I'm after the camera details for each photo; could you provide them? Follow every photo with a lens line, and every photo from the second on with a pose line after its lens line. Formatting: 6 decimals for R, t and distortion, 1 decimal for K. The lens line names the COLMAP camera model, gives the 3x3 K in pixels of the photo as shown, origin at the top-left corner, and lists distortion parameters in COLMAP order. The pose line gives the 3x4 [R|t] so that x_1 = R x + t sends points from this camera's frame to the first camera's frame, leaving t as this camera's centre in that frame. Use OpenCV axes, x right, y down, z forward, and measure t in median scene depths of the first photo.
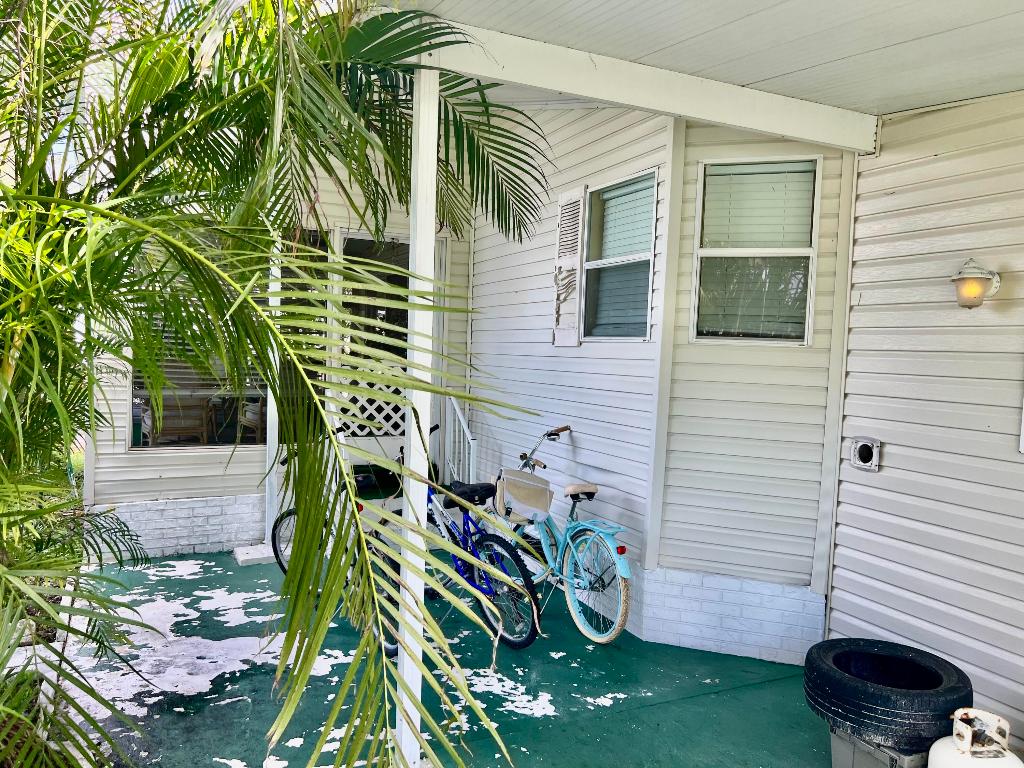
lens RADIAL K [[764.7, 0, 511.7], [0, 764.7, 394.5], [0, 0, 1]] dist [0.061622, -0.063026]
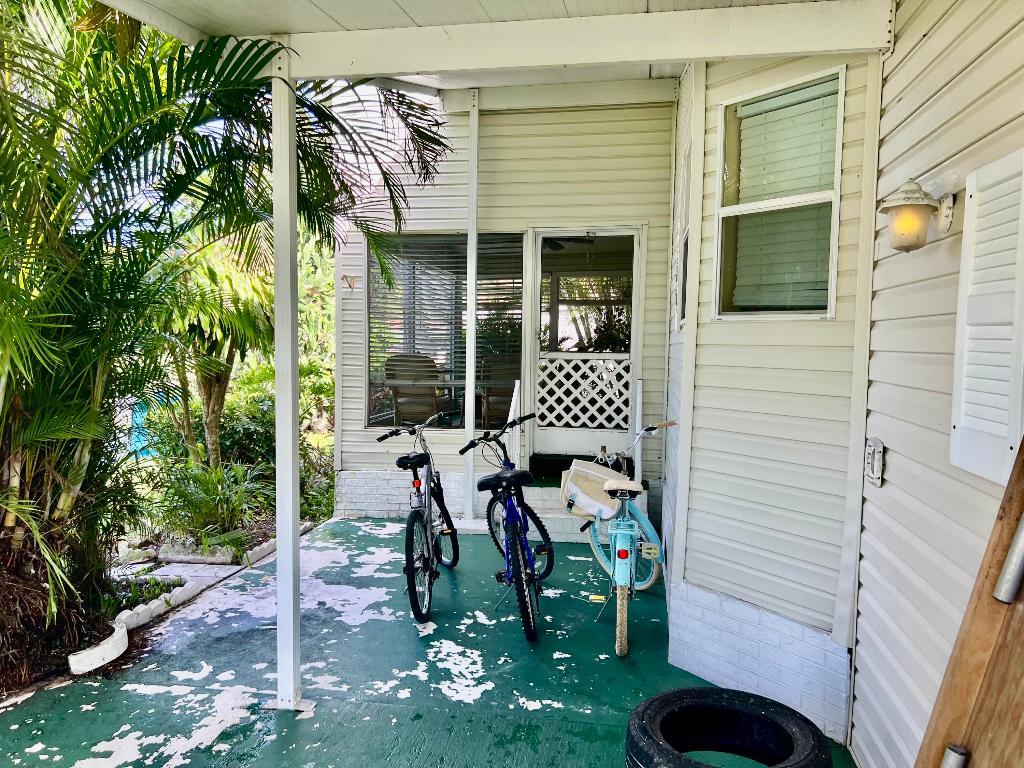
lens RADIAL K [[764.7, 0, 511.7], [0, 764.7, 394.5], [0, 0, 1]] dist [0.061622, -0.063026]
pose [[0.818890, 0.015280, -0.573747, 0.563097], [-0.017311, 0.999848, 0.001921, 0.016495], [0.573689, 0.008359, 0.819031, 0.190532]]
